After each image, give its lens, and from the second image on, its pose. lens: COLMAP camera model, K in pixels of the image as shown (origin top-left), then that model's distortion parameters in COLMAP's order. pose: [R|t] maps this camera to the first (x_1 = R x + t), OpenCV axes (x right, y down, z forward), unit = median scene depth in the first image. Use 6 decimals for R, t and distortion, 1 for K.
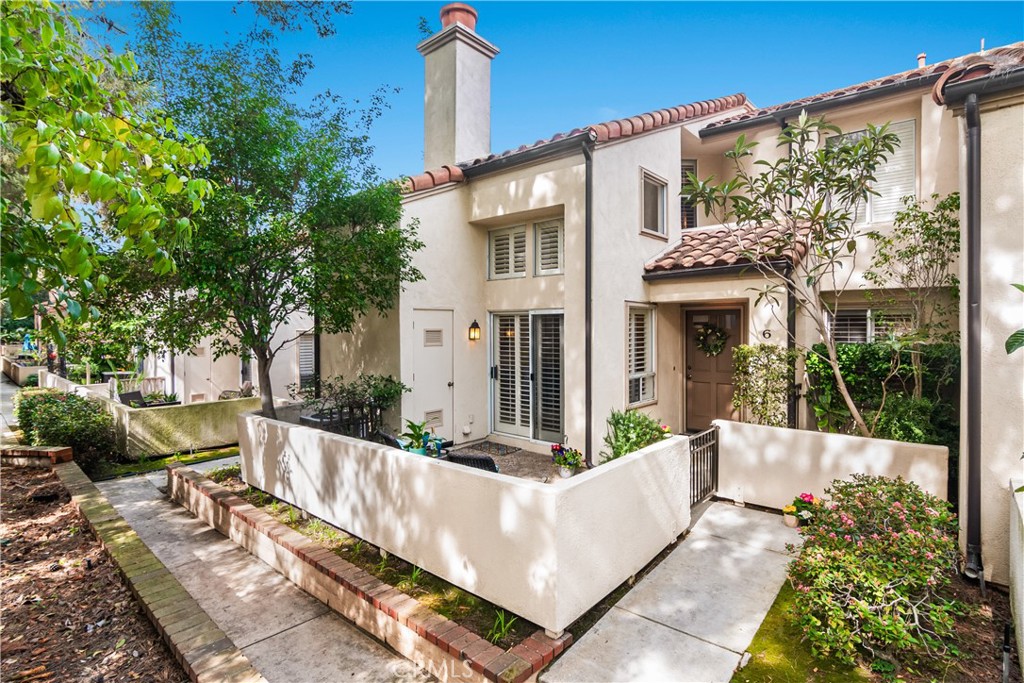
lens RADIAL K [[516.7, 0, 513.5], [0, 516.7, 333.5], [0, 0, 1]] dist [-0.005926, -0.001128]
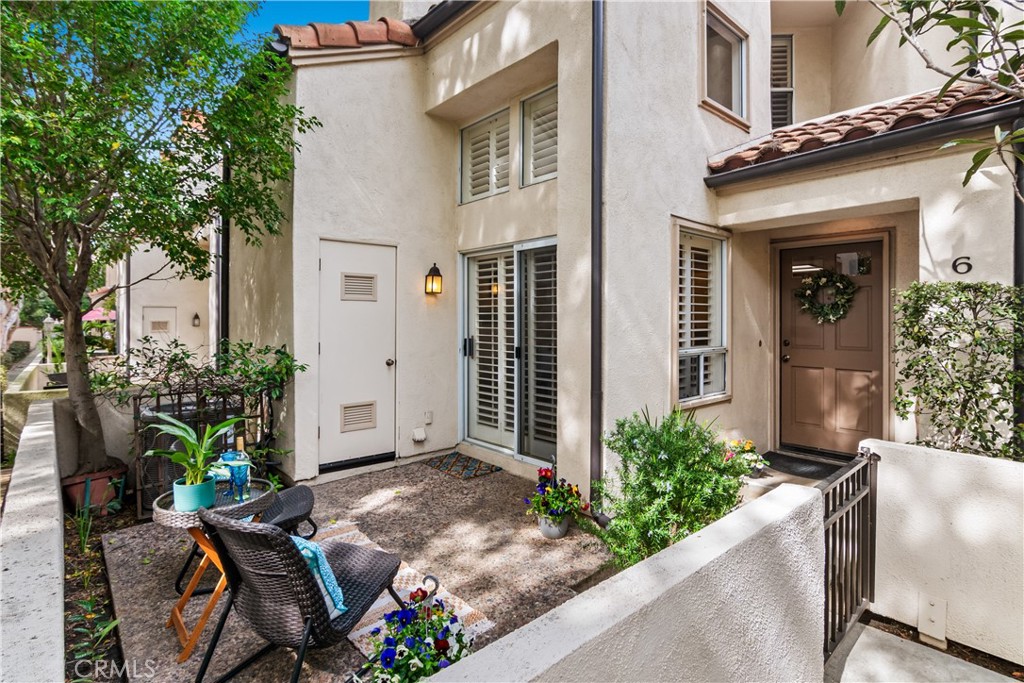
lens RADIAL K [[516.7, 0, 510.5], [0, 516.7, 317.7], [0, 0, 1]] dist [-0.005926, -0.001128]
pose [[0.991881, 0.004163, -0.127102, 0.104407], [-0.006127, 0.999868, -0.015060, 0.051724], [0.127023, 0.015717, 0.991775, 0.387192]]
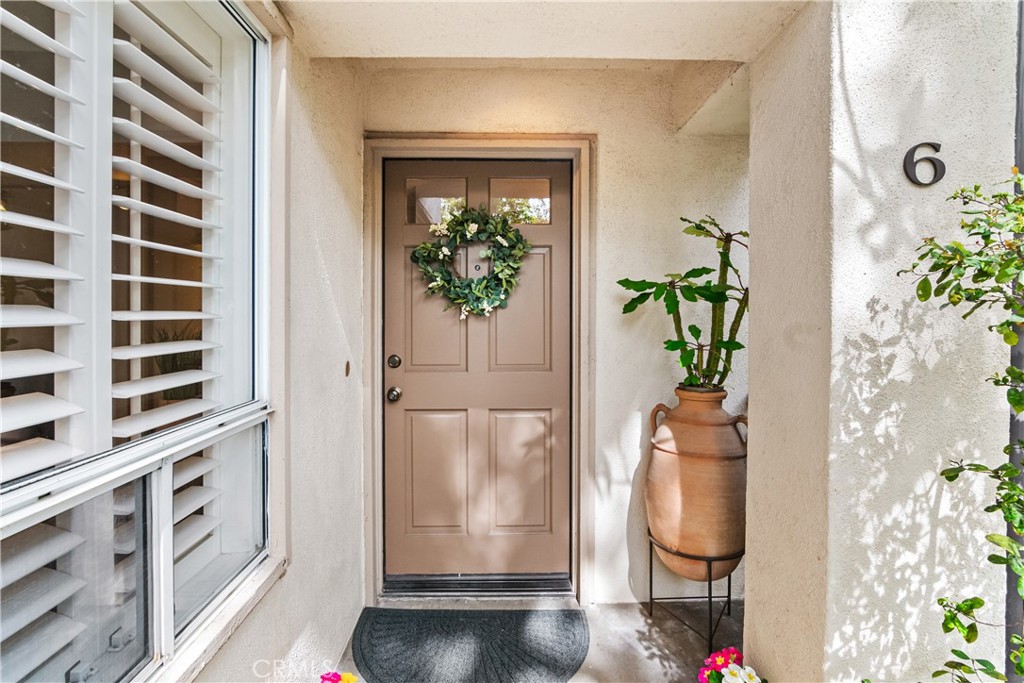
lens RADIAL K [[516.7, 0, 526.6], [0, 516.7, 310.3], [0, 0, 1]] dist [-0.005926, -0.001128]
pose [[0.717208, 0.009640, 0.696793, 0.214990], [0.006140, 0.999778, -0.020152, 0.048495], [-0.696832, 0.018732, 0.716990, 0.817199]]
